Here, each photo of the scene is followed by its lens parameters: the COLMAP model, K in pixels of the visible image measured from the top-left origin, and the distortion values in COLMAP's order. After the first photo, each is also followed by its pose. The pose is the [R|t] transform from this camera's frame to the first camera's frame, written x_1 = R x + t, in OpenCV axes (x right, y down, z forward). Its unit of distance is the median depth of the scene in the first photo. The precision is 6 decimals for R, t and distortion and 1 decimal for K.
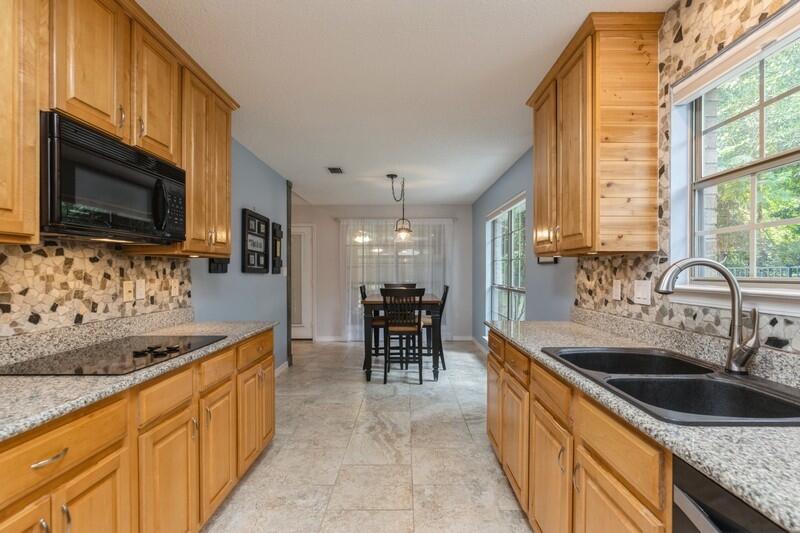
lens RADIAL K [[387.8, 0, 400.0], [0, 387.8, 268.5], [0, 0, 1]] dist [-0.000699, 0.000312]
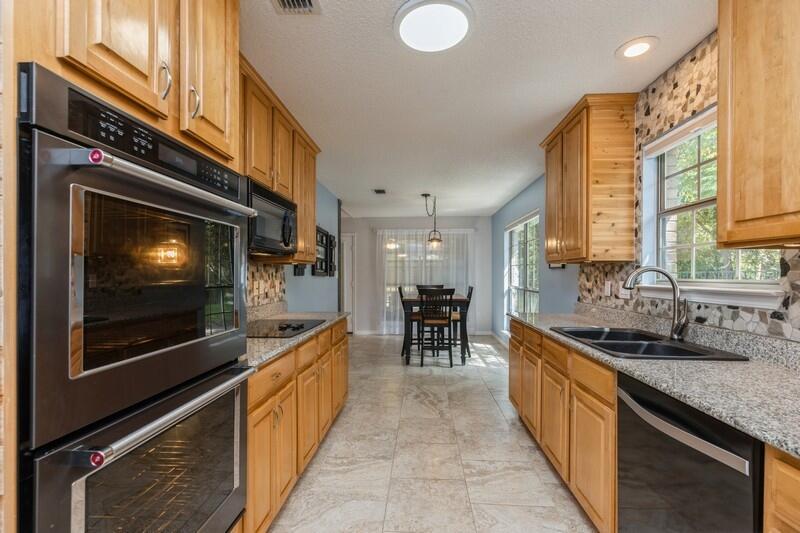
lens RADIAL K [[360.9, 0, 400.9], [0, 360.9, 271.2], [0, 0, 1]] dist [0.002696, 0.000417]
pose [[0.998618, 0.000639, -0.052544, -0.100149], [-0.000716, 0.999999, -0.001453, -0.003132], [0.052543, 0.001489, 0.998618, -0.311129]]
